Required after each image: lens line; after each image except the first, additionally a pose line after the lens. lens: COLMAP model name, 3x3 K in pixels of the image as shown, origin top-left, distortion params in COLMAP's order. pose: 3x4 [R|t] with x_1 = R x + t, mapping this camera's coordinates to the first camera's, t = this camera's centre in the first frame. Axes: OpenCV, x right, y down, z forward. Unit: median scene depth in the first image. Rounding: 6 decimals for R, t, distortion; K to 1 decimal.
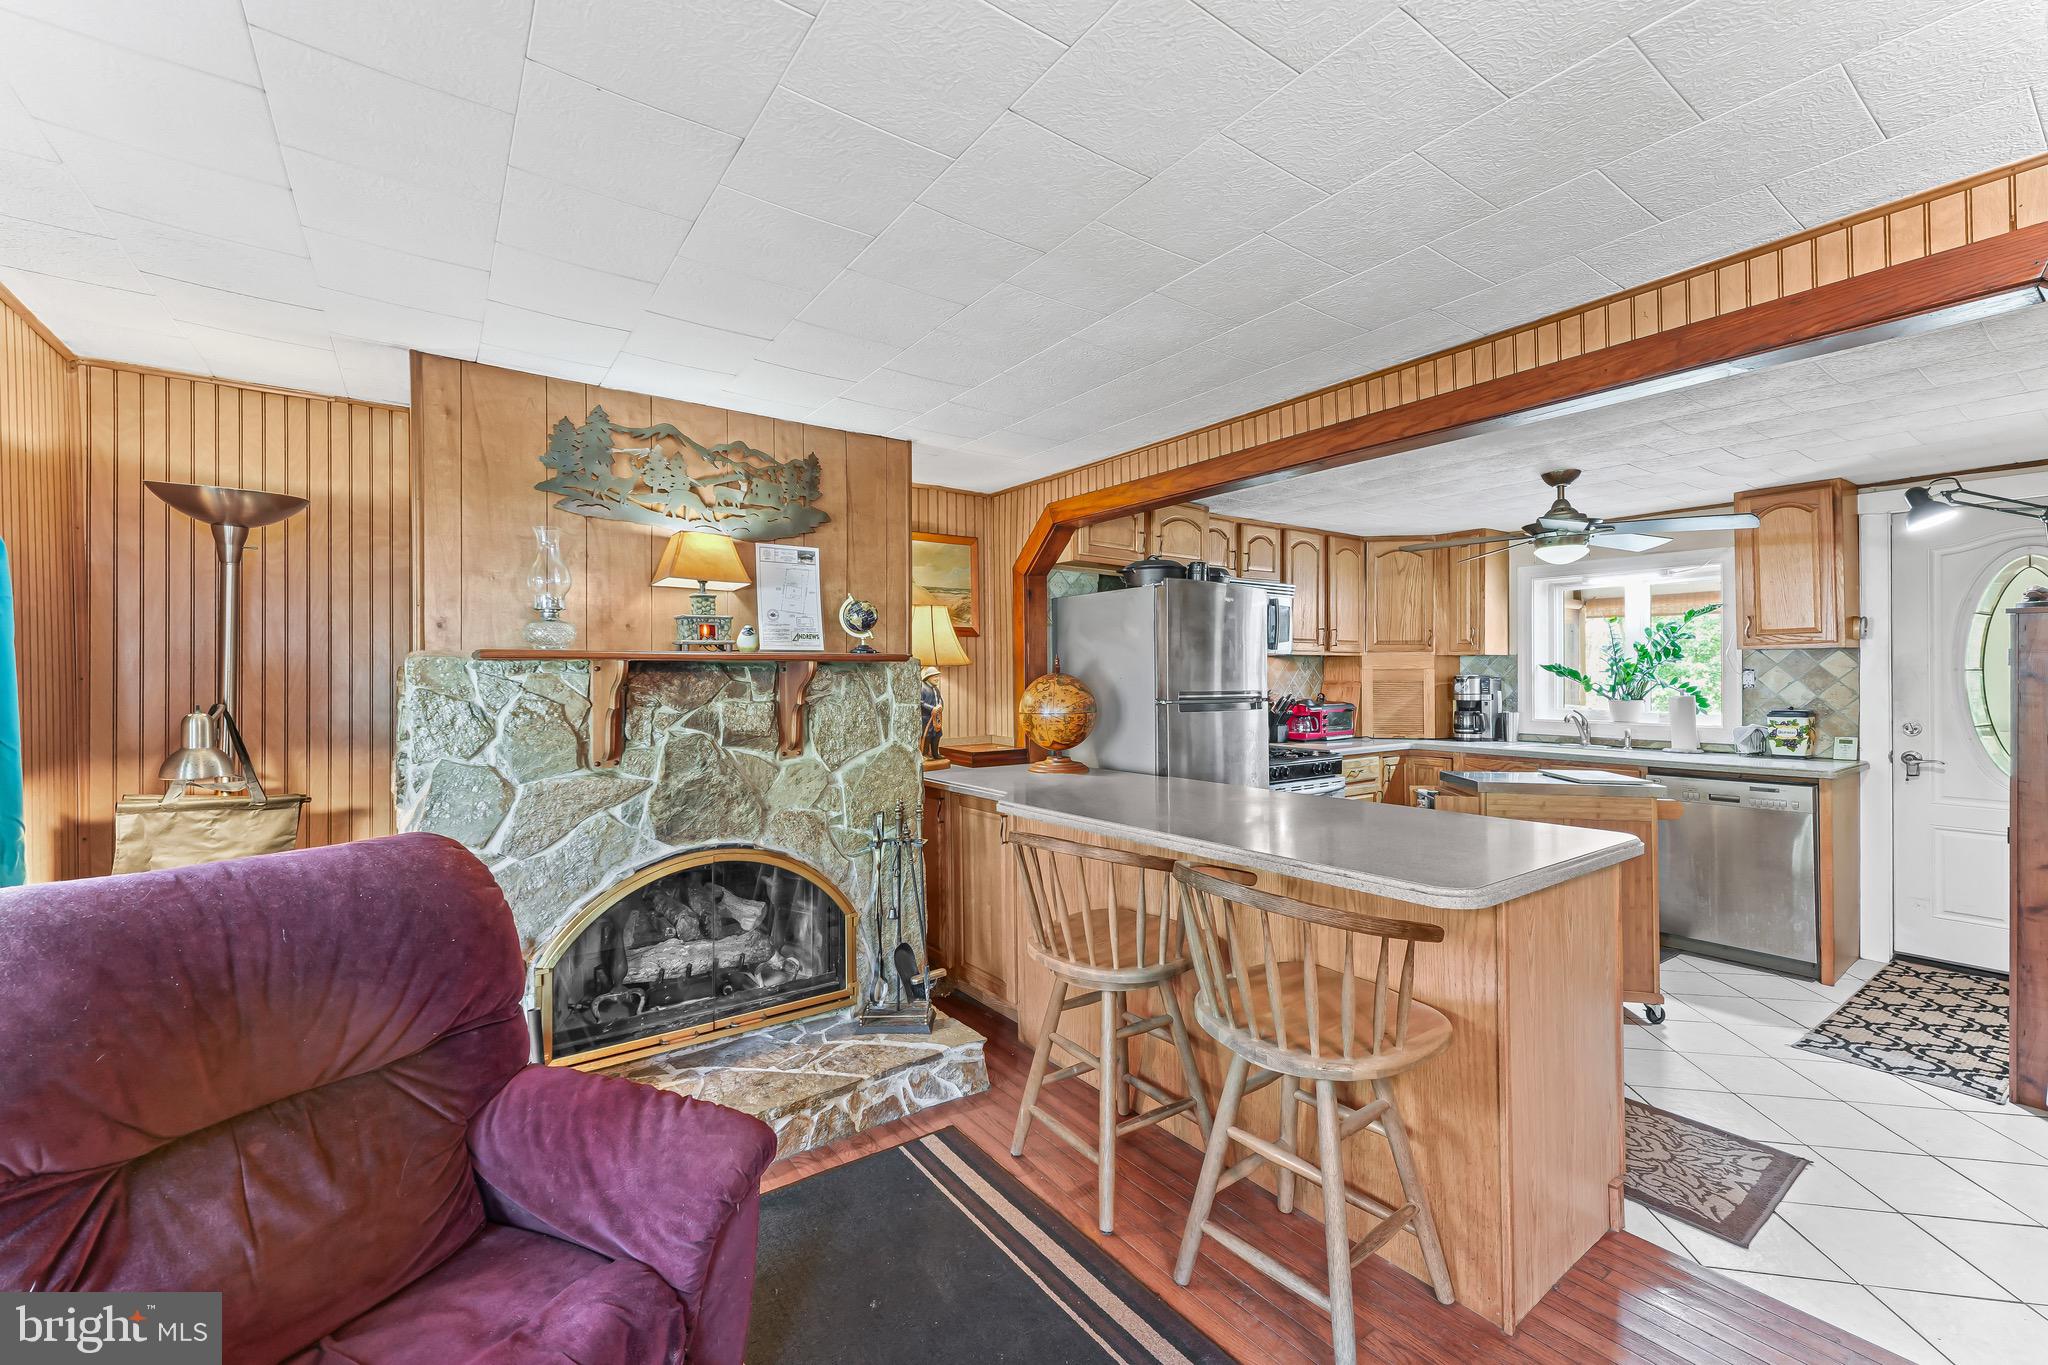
lens RADIAL K [[841.0, 0, 1020.2], [0, 841.0, 672.4], [0, 0, 1]] dist [-0.000962, 0.000479]
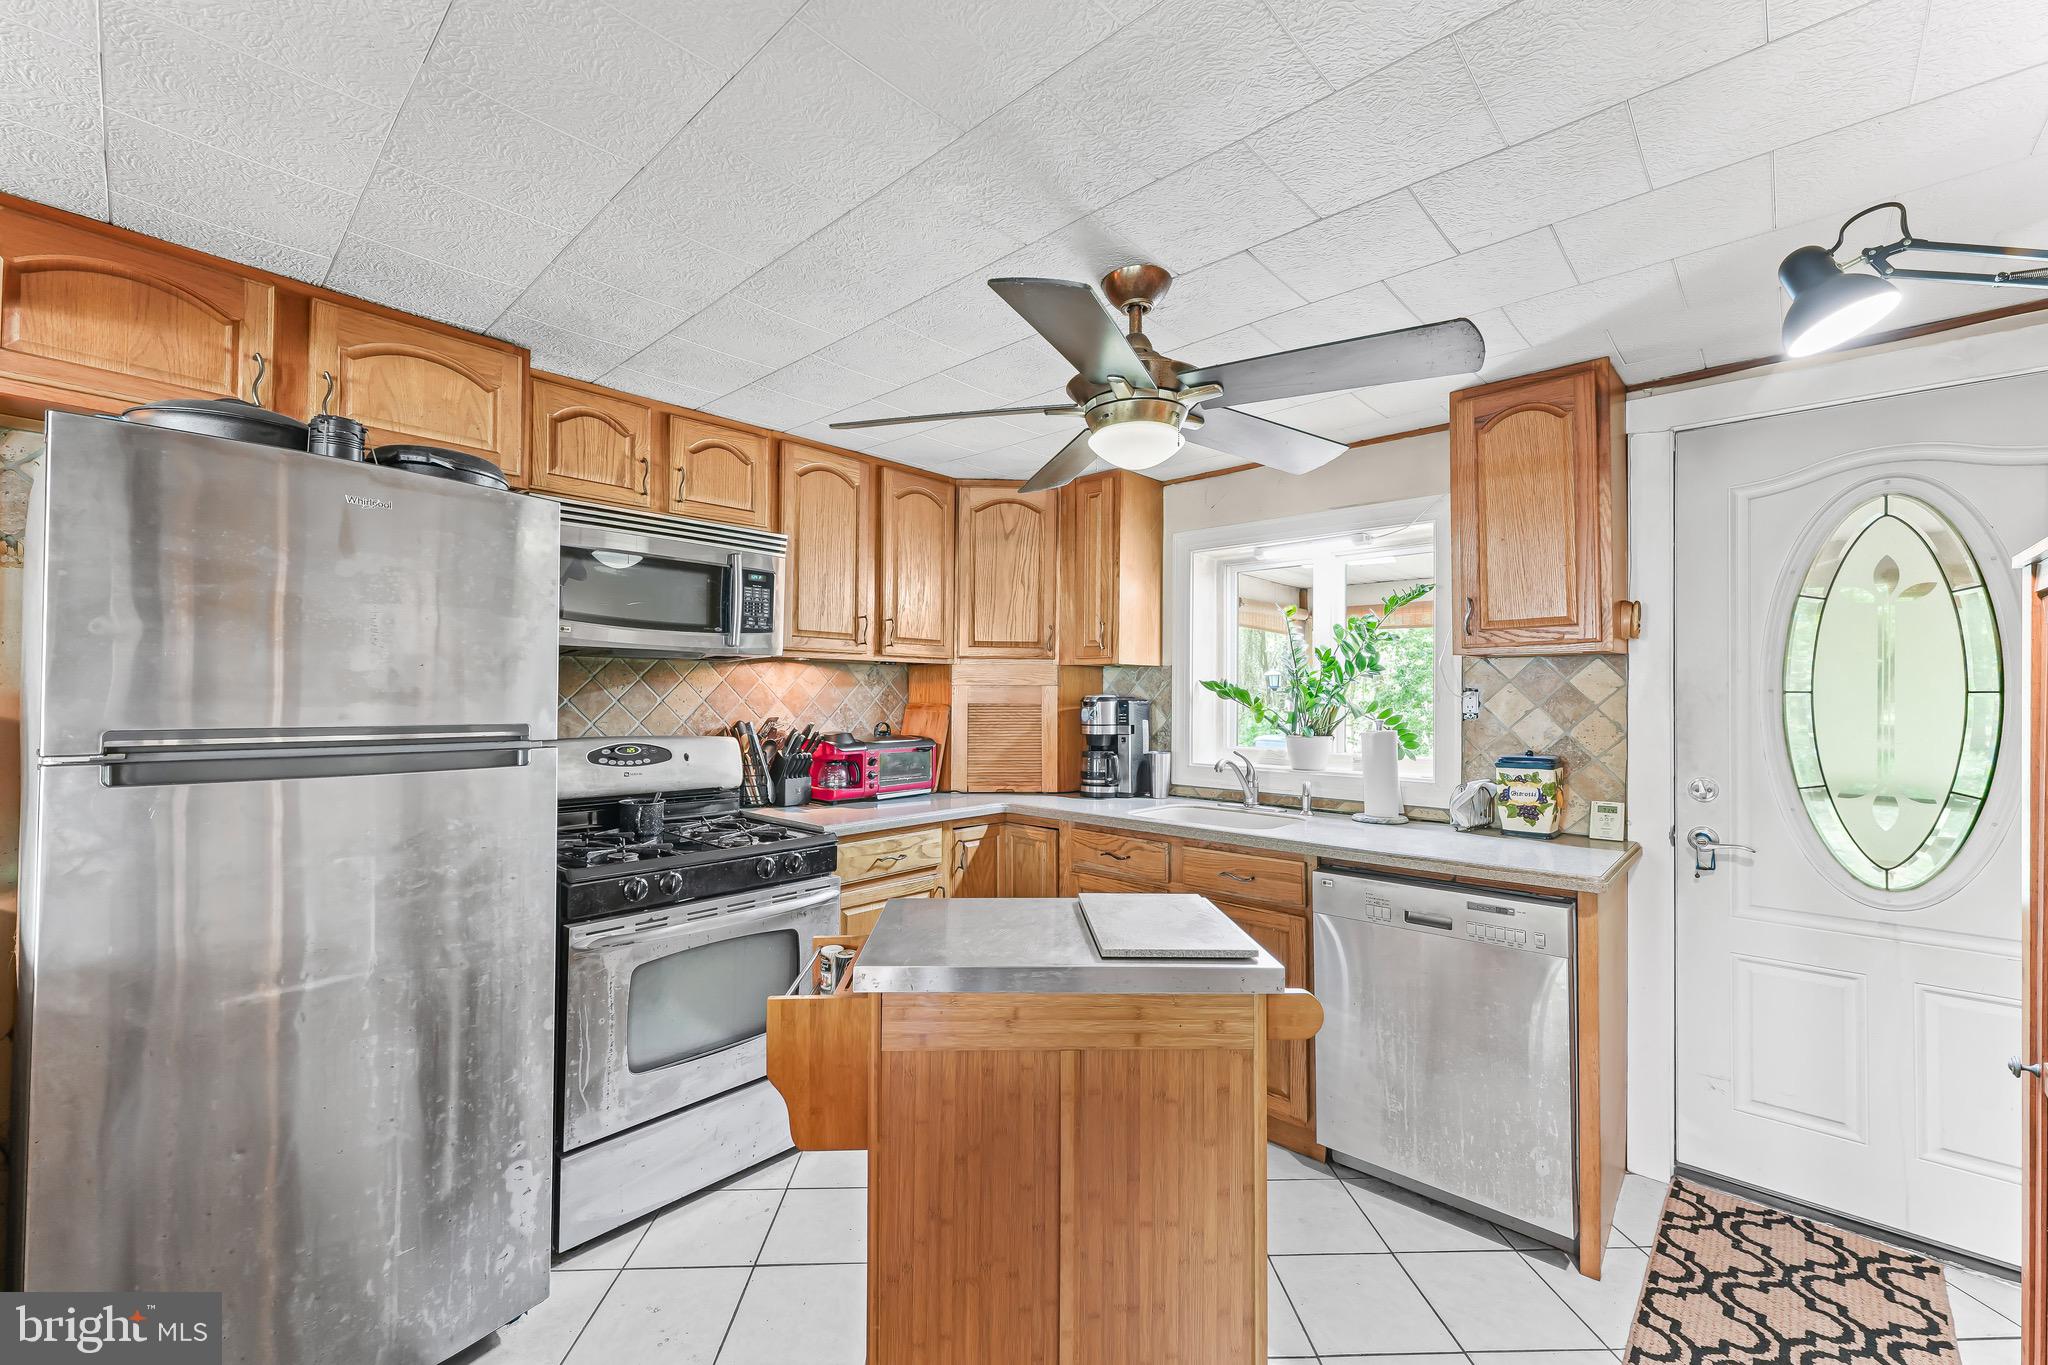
lens RADIAL K [[841.0, 0, 1015.3], [0, 841.0, 688.2], [0, 0, 1]] dist [-0.000962, 0.000479]
pose [[0.978370, 0.011110, 0.206564, 0.386027], [-0.009667, 0.999921, -0.007994, 0.003712], [-0.206637, 0.005824, 0.978400, 0.435442]]
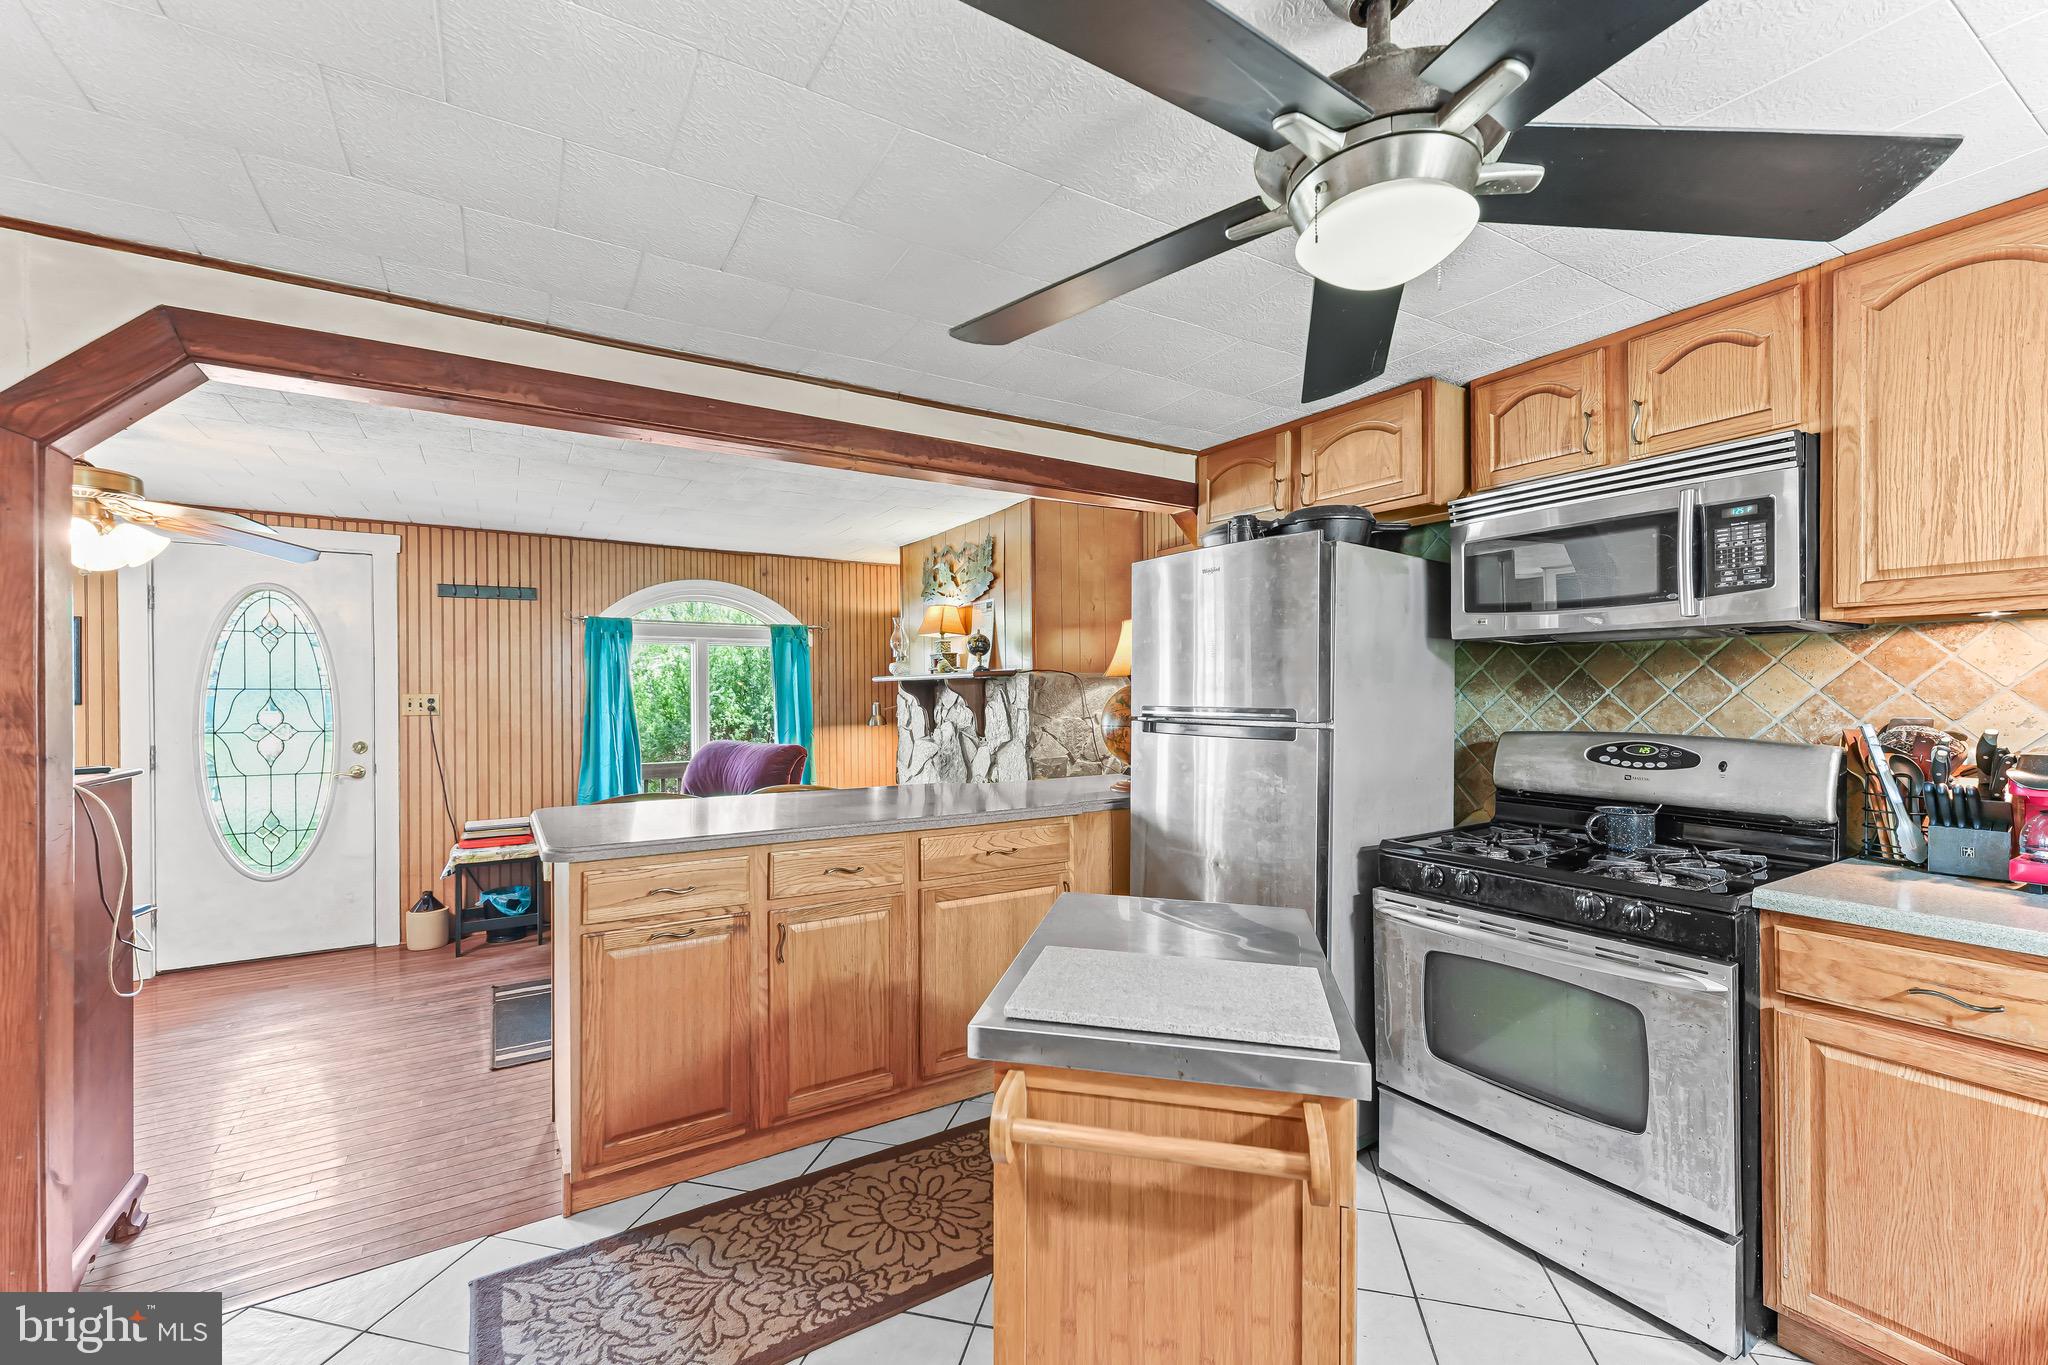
lens RADIAL K [[841.0, 0, 1008.2], [0, 841.0, 696.6], [0, 0, 1]] dist [-0.000962, 0.000479]
pose [[-0.072787, 0.009922, -0.997298, 0.764223], [0.010255, 0.999905, 0.009200, 0.004966], [0.997295, -0.009558, -0.072882, 0.729251]]
